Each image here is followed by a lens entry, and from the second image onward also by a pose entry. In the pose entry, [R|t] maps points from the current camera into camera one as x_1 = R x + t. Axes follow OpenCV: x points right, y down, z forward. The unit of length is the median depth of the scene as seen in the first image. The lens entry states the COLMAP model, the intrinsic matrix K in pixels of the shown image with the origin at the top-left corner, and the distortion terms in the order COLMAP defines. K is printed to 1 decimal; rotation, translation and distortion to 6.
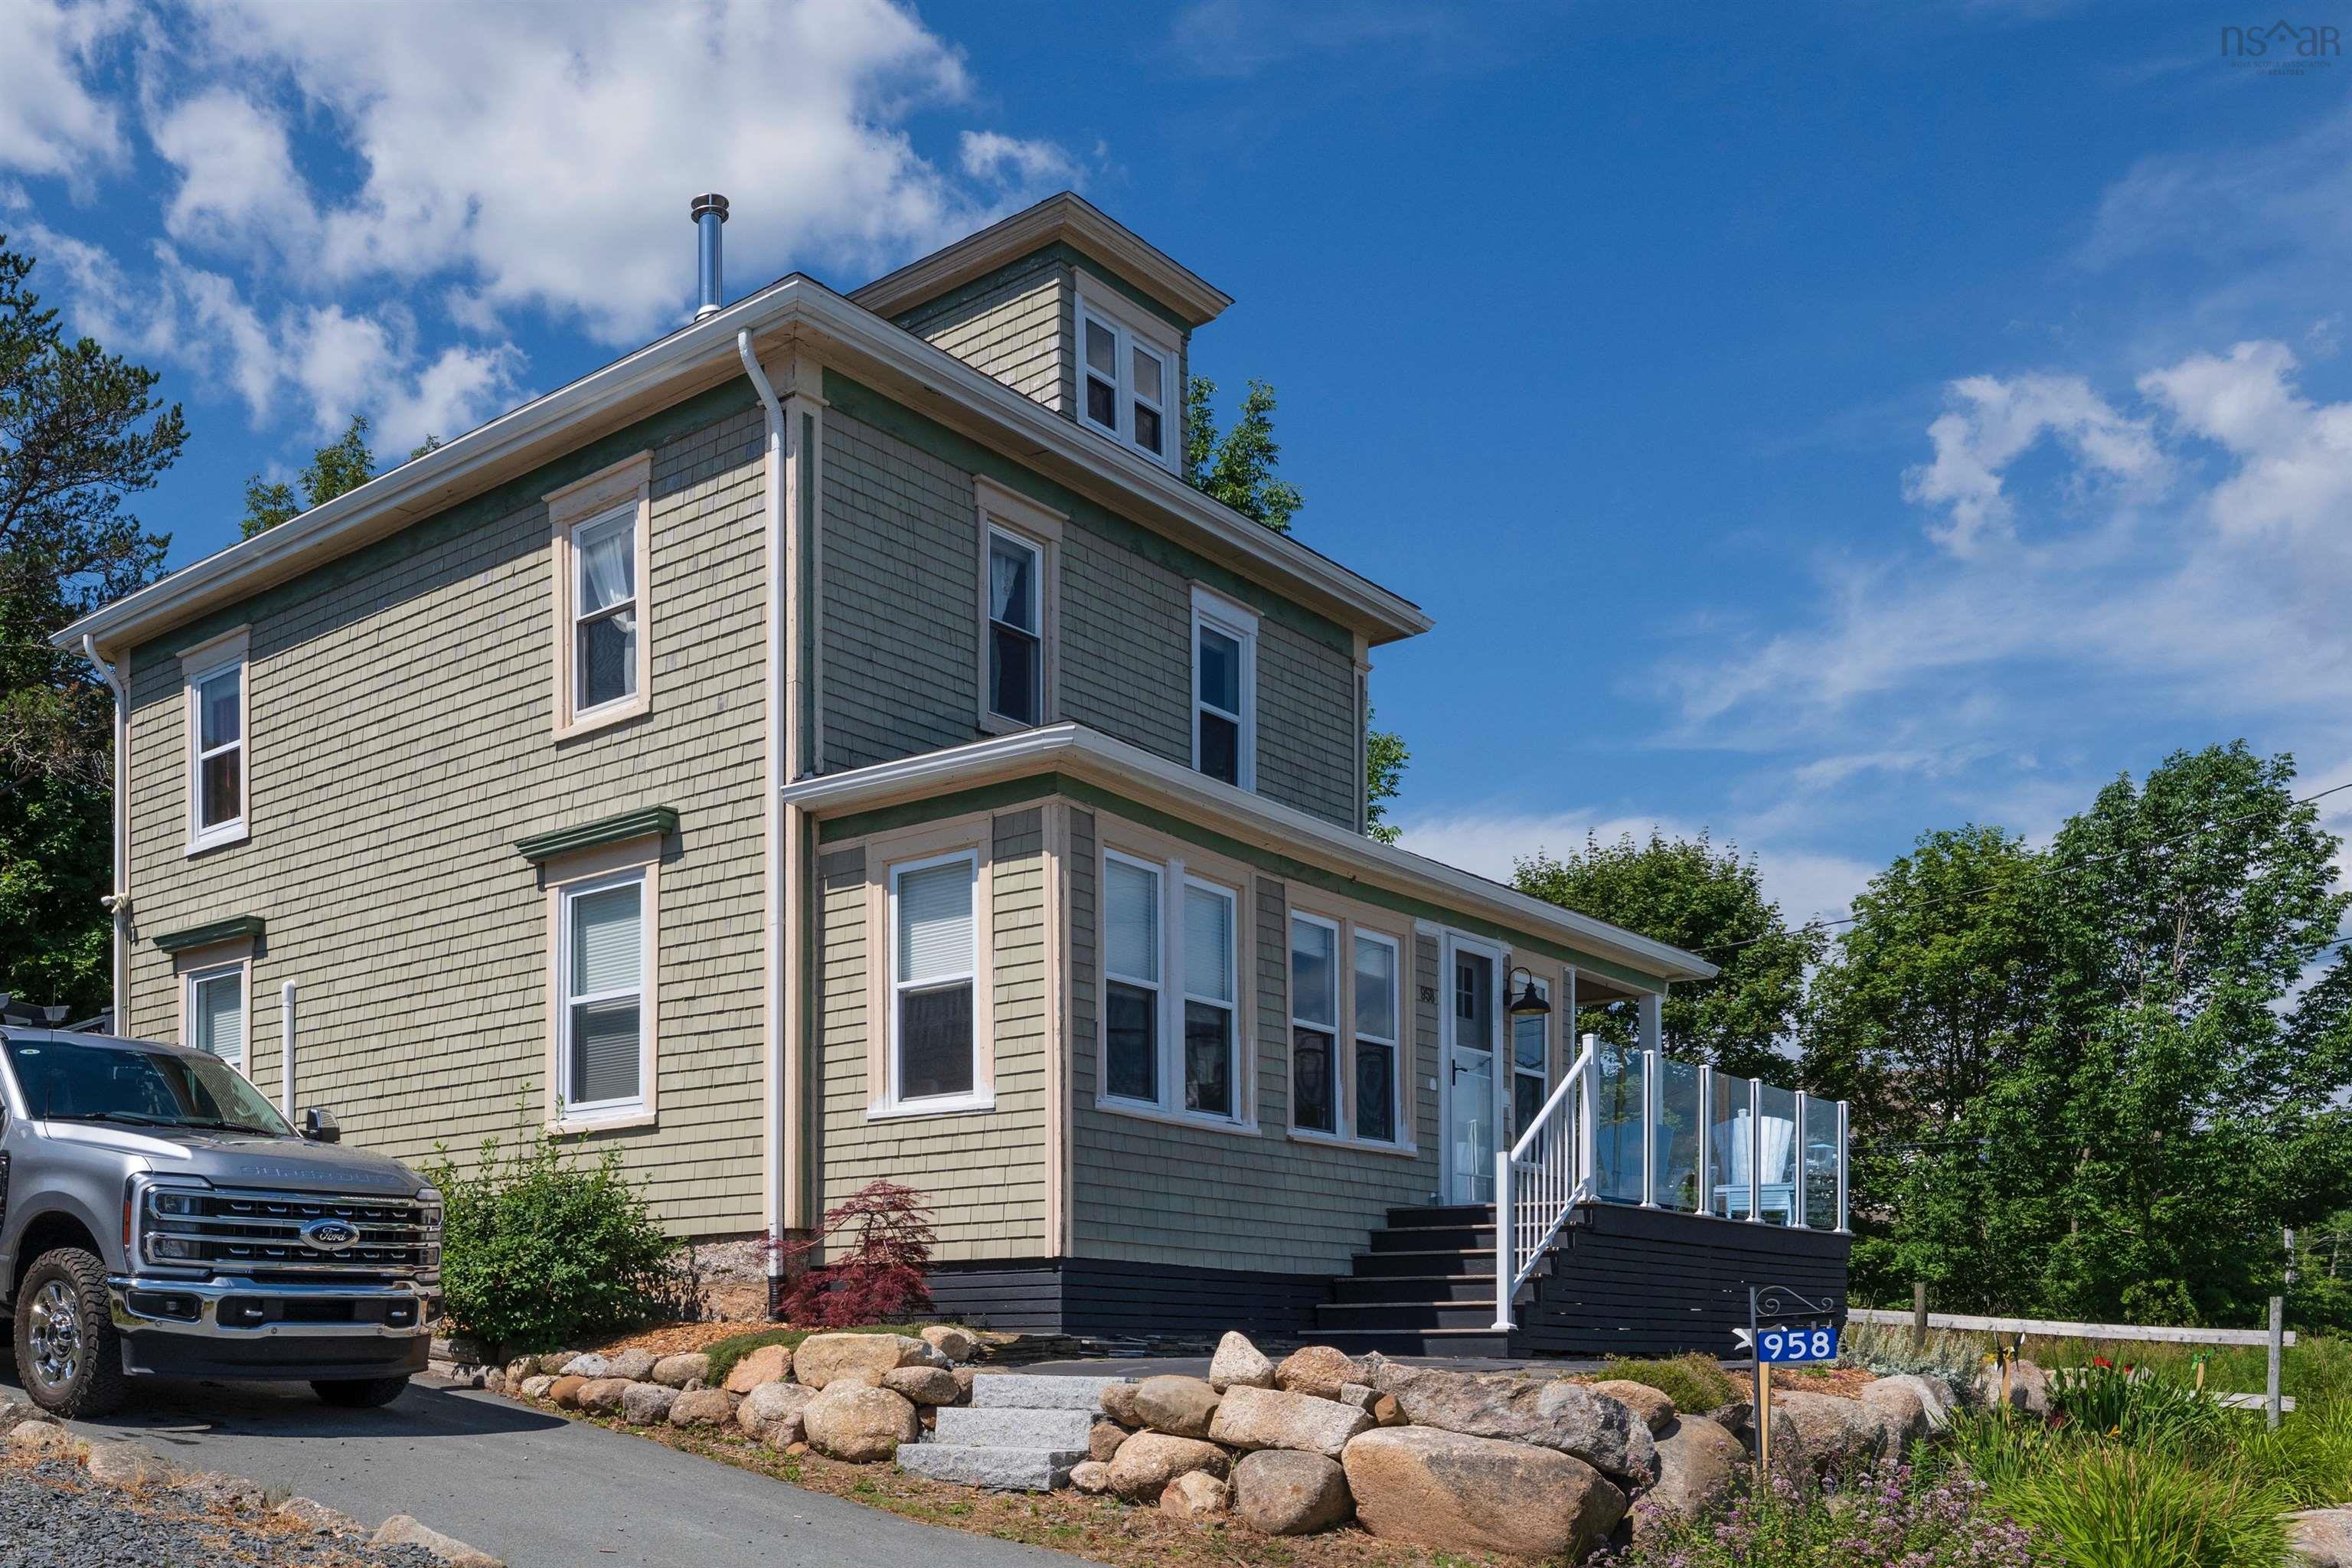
lens RADIAL K [[2194.7, 0, 1176.0], [0, 2194.7, 784.0], [0, 0, 1]] dist [0.005906, -0.003324]
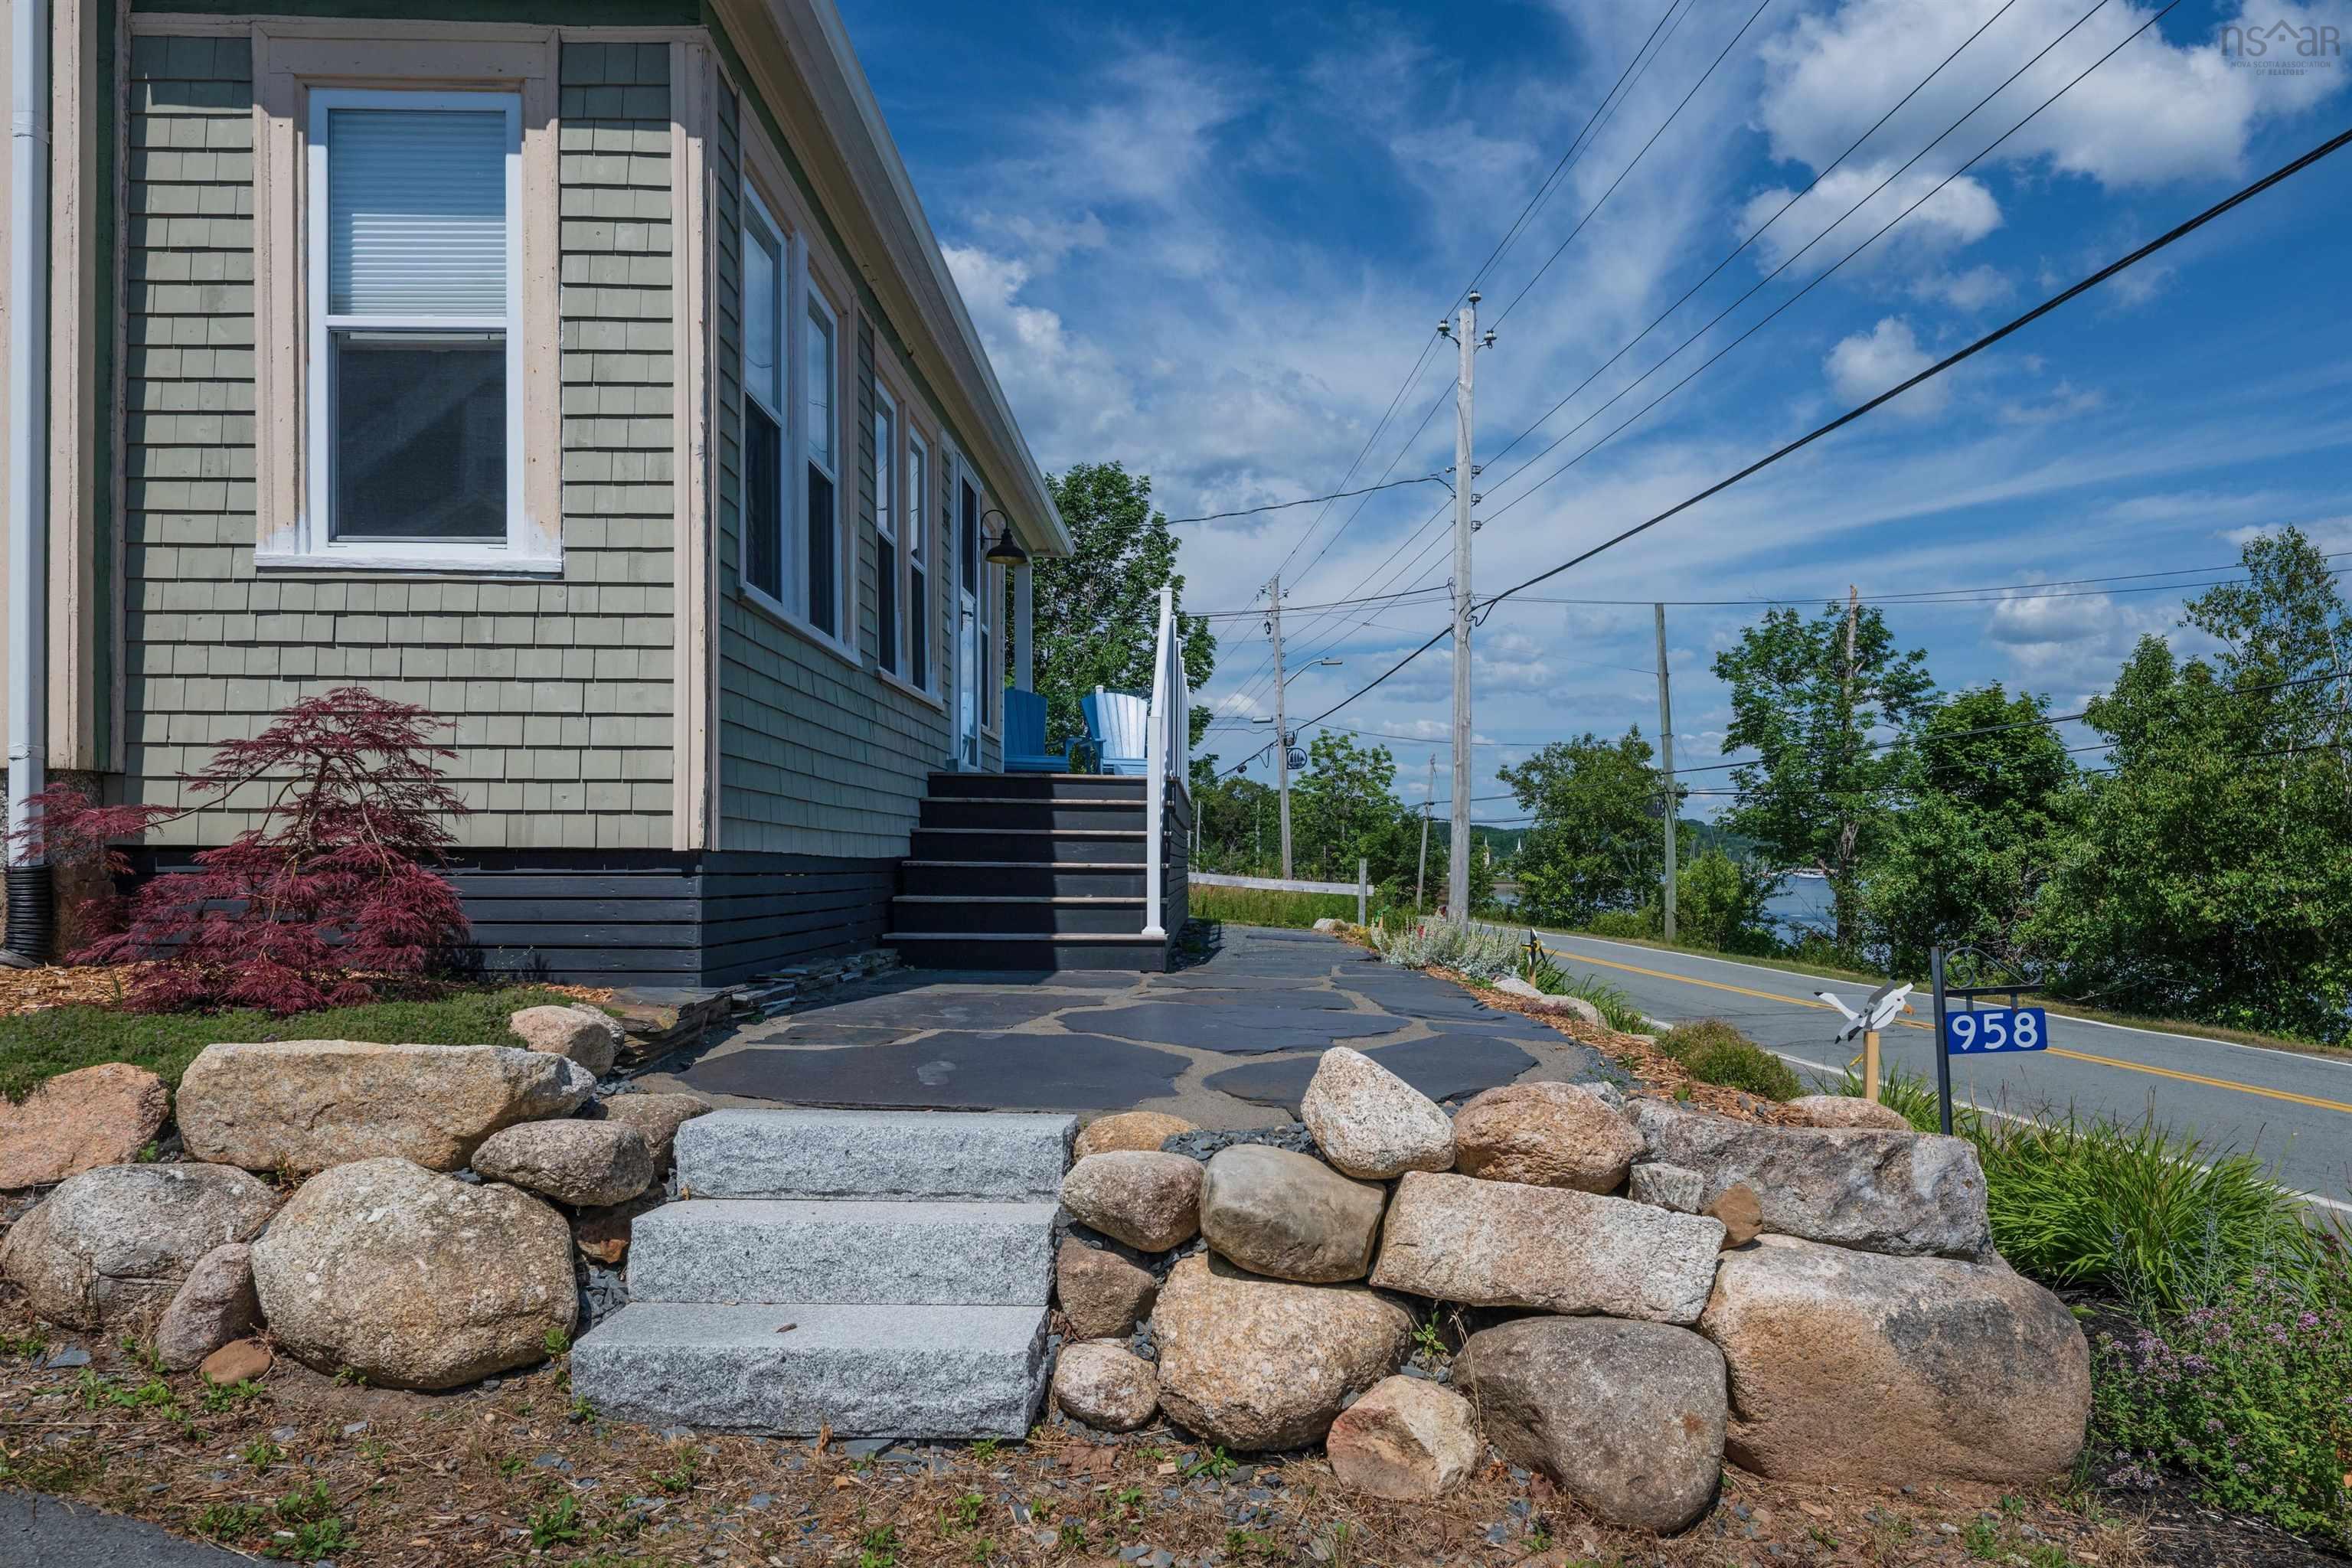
lens RADIAL K [[1462.1, 0, 1176.1], [0, 1462.1, 759.6], [0, 0, 1]] dist [-0.002080, -0.000912]
pose [[0.819096, 0.055562, 0.570959, -0.166925], [-0.165891, 0.975716, 0.143036, 0.120007], [-0.549146, -0.211877, 0.808422, 0.638834]]
